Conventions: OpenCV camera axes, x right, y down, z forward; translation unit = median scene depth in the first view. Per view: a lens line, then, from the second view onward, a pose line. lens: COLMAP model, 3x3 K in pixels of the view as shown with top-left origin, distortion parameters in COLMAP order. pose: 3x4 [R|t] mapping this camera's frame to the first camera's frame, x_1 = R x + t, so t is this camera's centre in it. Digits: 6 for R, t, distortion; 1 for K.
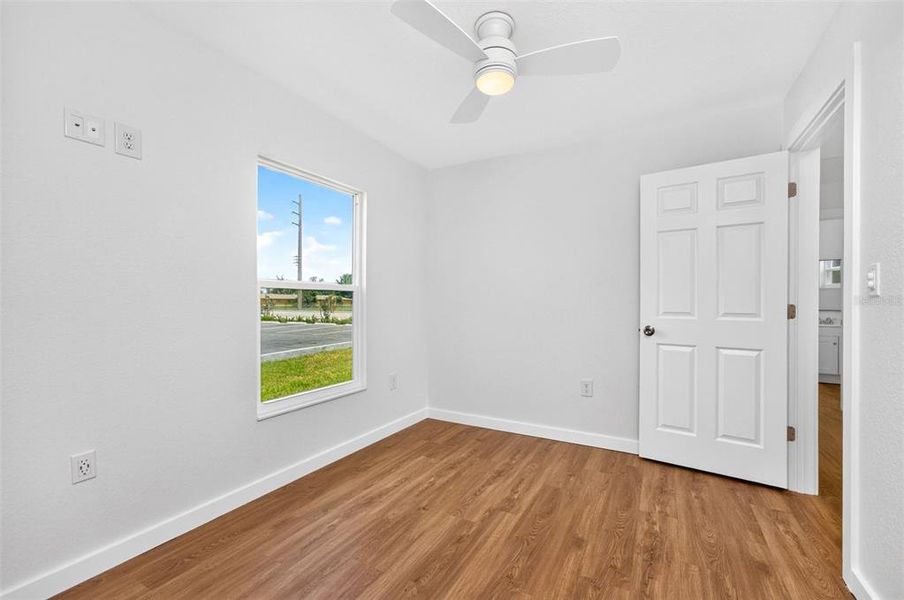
lens RADIAL K [[375.3, 0, 465.5], [0, 375.3, 300.3], [0, 0, 1]] dist [-0.001691, -0.000129]
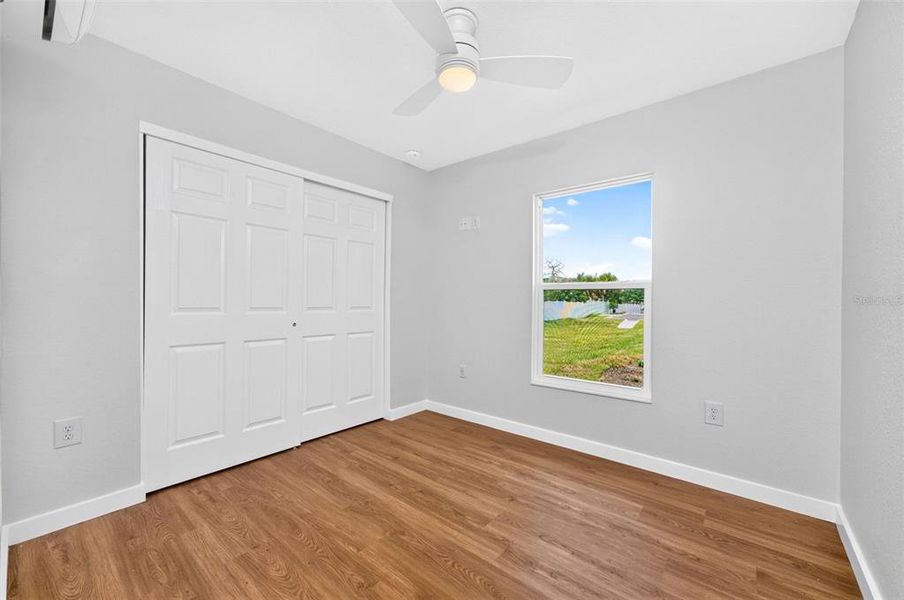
lens RADIAL K [[359.9, 0, 452.0], [0, 359.9, 300.0], [0, 0, 1]] dist [0.000166, 0.000125]
pose [[-0.207584, -0.008814, -0.978178, 0.940244], [-0.000566, 0.999960, -0.008890, 0.014360], [0.978217, -0.001292, -0.207580, 1.091499]]
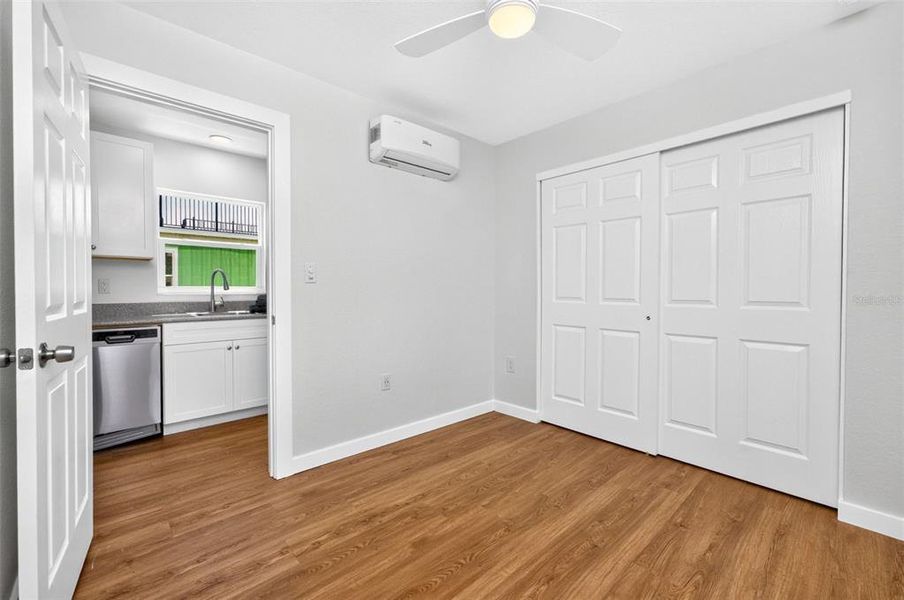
lens RADIAL K [[374.5, 0, 442.5], [0, 374.5, 294.5], [0, 0, 1]] dist [0.000916, 0.000065]
pose [[-0.937488, -0.013506, 0.347756, -0.065763], [-0.009649, 0.999871, 0.012820, 0.003014], [-0.347885, 0.008663, -0.937497, 1.684194]]
